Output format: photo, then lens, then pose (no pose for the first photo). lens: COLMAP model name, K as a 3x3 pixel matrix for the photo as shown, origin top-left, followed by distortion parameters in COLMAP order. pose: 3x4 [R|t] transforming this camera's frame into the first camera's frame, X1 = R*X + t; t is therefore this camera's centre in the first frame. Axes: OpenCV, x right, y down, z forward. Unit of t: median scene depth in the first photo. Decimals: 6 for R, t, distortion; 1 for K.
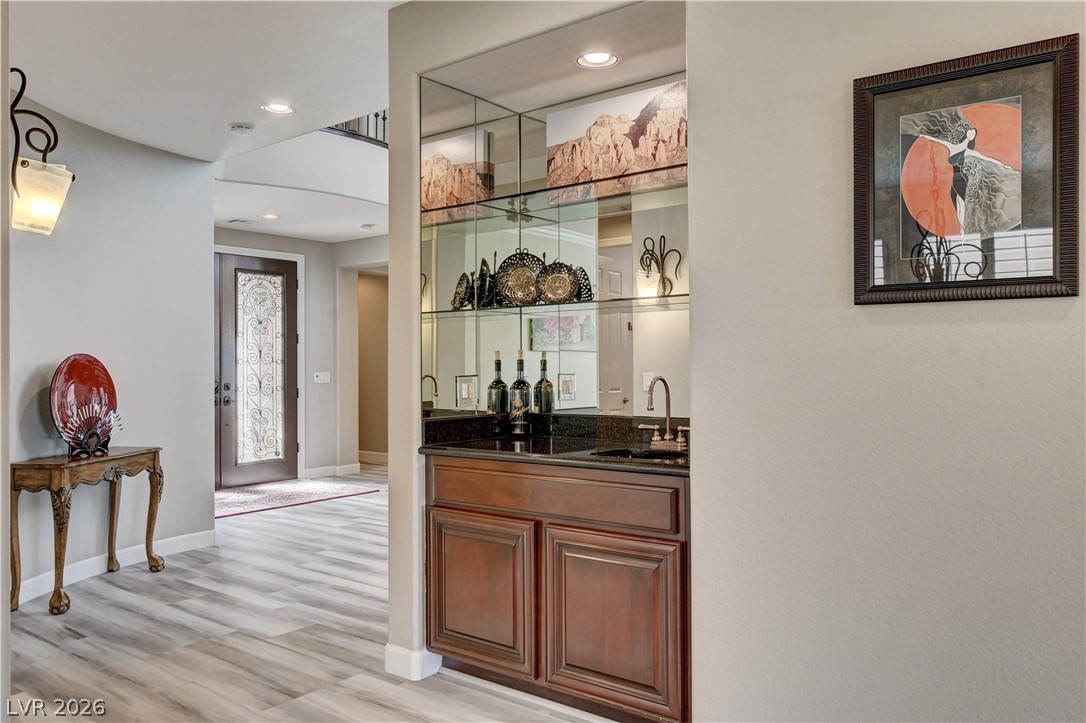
lens RADIAL K [[770.5, 0, 547.0], [0, 770.5, 361.6], [0, 0, 1]] dist [-0.003134, 0.011870]
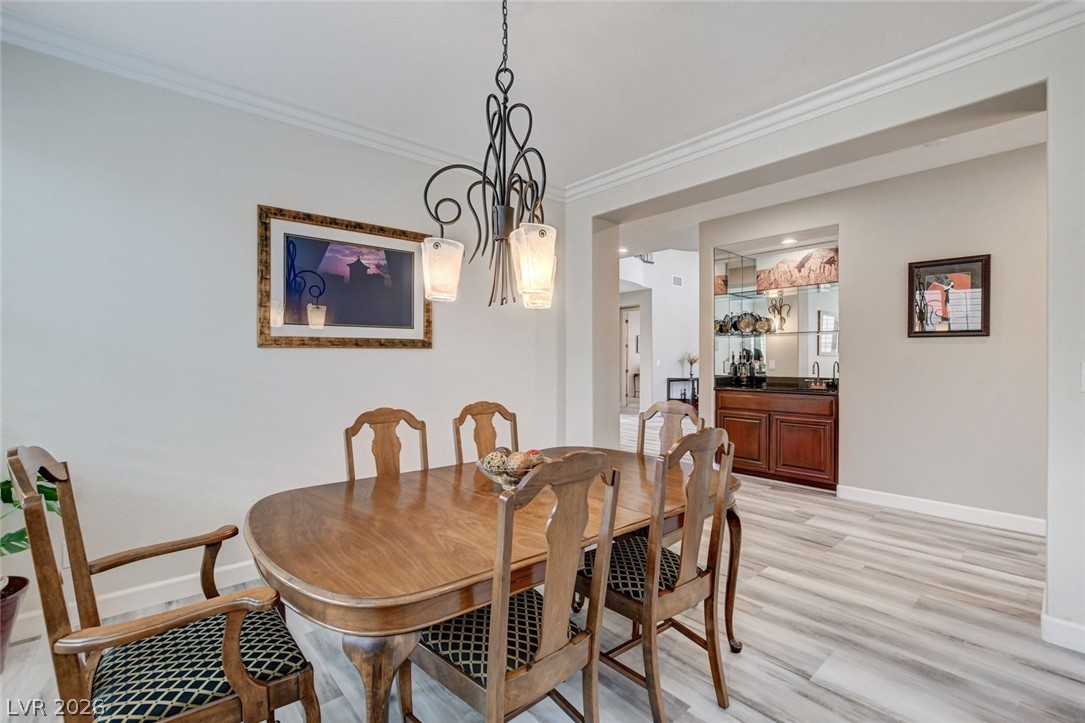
lens RADIAL K [[475.2, 0, 537.8], [0, 475.2, 362.8], [0, 0, 1]] dist [-0.025790, 0.006004]
pose [[0.984051, 0.007919, -0.177713, -0.470199], [-0.005097, 0.999854, 0.016330, 0.002143], [0.177816, -0.015164, 0.983947, -0.717362]]
